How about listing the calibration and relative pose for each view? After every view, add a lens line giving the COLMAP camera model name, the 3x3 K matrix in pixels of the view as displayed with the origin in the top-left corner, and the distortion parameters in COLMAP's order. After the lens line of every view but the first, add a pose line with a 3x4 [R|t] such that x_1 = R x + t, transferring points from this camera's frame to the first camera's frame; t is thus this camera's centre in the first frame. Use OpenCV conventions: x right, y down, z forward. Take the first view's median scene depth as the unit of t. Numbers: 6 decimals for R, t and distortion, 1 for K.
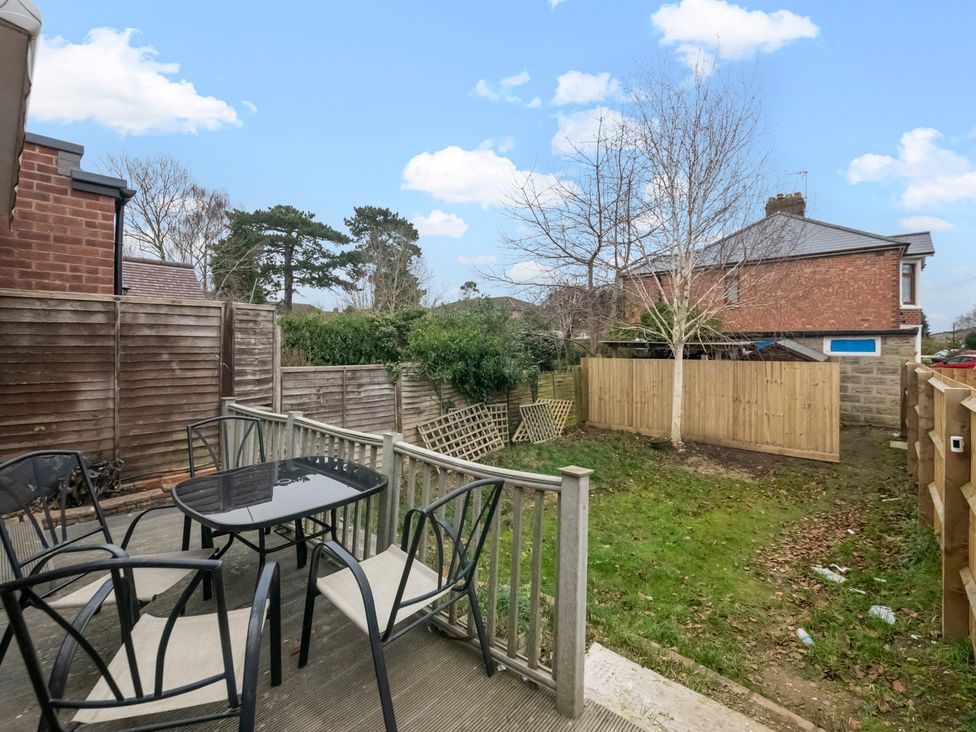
lens RADIAL K [[427.1, 0, 486.6], [0, 427.1, 347.3], [0, 0, 1]] dist [0.002190, -0.009265]
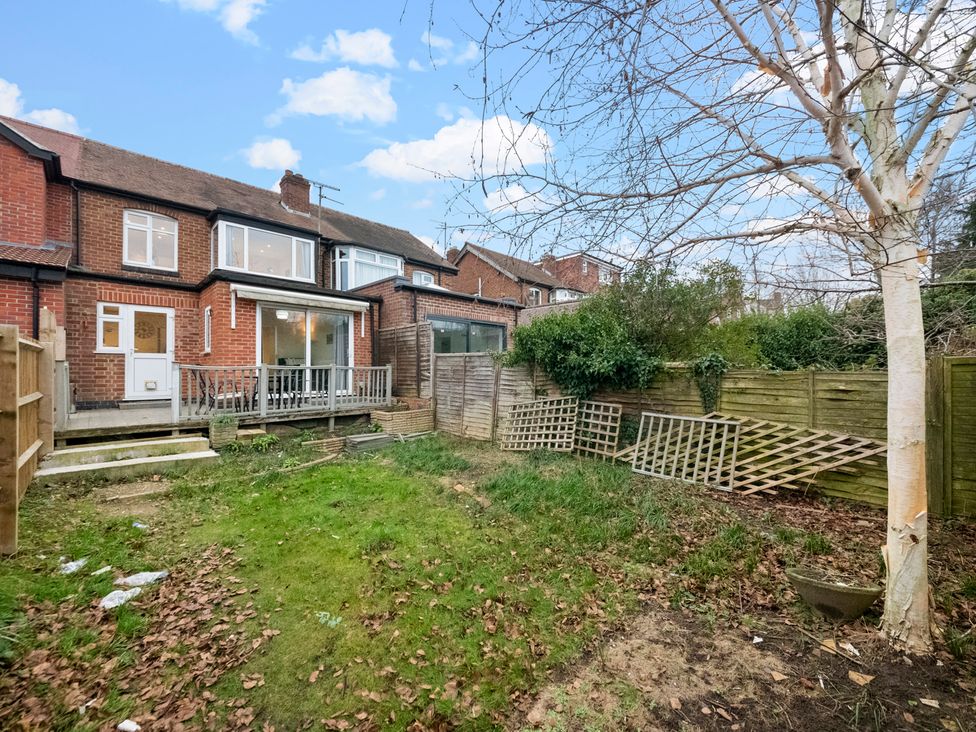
lens RADIAL K [[381.2, 0, 488.0], [0, 381.2, 366.0], [0, 0, 1]] dist [0.001014, -0.000028]
pose [[-0.041549, -0.010463, -0.999082, 1.090914], [-0.003553, 0.999940, -0.010324, 0.110681], [0.999130, 0.003121, -0.041584, 1.224053]]
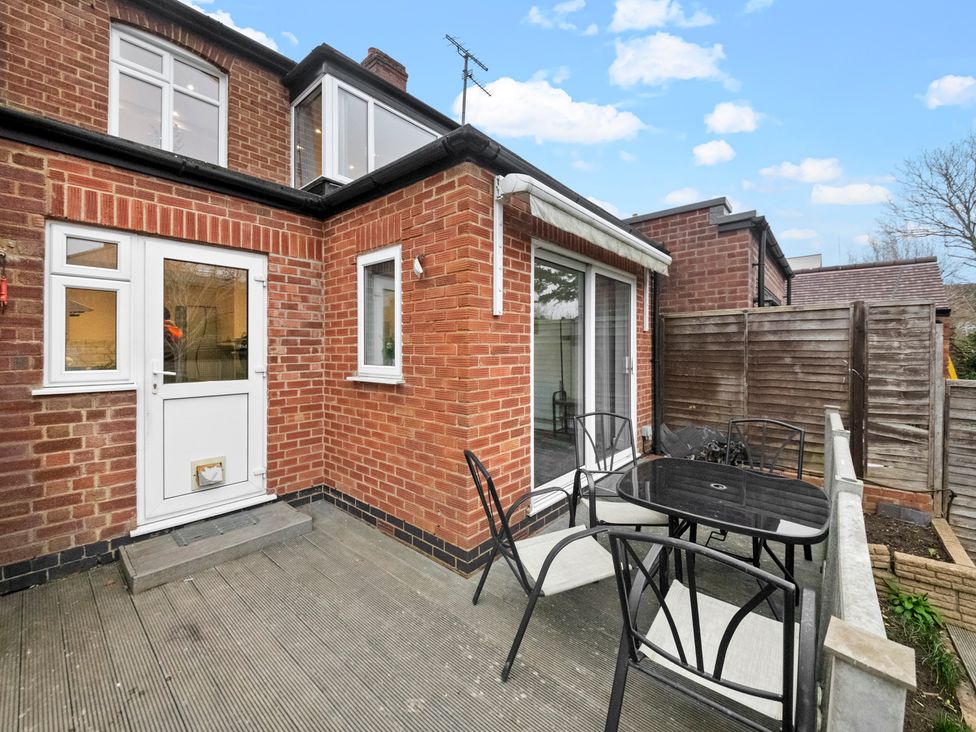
lens RADIAL K [[402.4, 0, 506.4], [0, 402.4, 347.9], [0, 0, 1]] dist [-0.000805, -0.000418]
pose [[0.024612, -0.005734, -0.999681, 0.186496], [-0.006408, 0.999962, -0.005894, 0.001292], [0.999677, 0.006551, 0.024575, 0.205760]]
